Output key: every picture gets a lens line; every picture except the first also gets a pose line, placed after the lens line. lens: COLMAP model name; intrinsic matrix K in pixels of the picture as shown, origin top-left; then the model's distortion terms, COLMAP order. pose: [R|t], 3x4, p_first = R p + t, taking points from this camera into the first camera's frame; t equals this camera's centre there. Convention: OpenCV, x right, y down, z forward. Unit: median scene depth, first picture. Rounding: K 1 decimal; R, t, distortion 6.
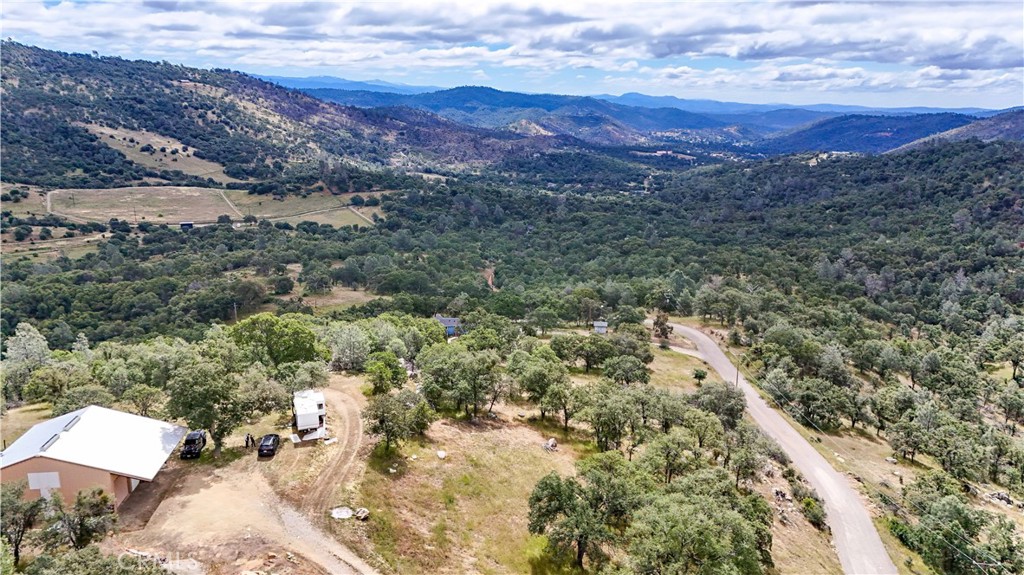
lens RADIAL K [[748.3, 0, 512.8], [0, 748.3, 286.5], [0, 0, 1]] dist [0.088365, -0.080455]
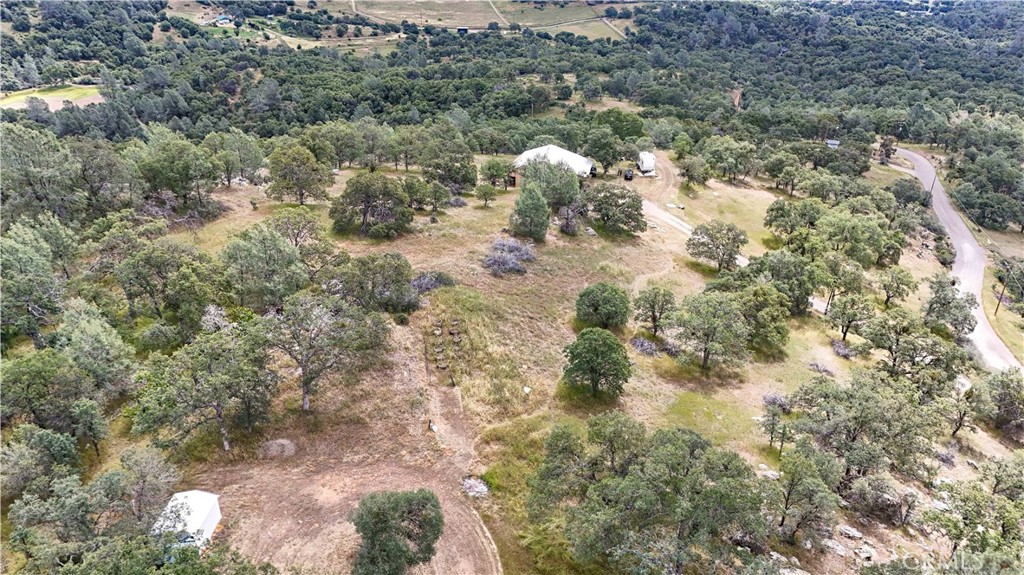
lens RADIAL K [[748.3, 0, 510.3], [0, 748.3, 286.4], [0, 0, 1]] dist [0.088365, -0.080455]
pose [[0.952066, 0.147086, -0.268208, -0.008880], [-0.079529, 0.965677, 0.247271, 0.005491], [0.295373, -0.214088, 0.931086, -0.168052]]
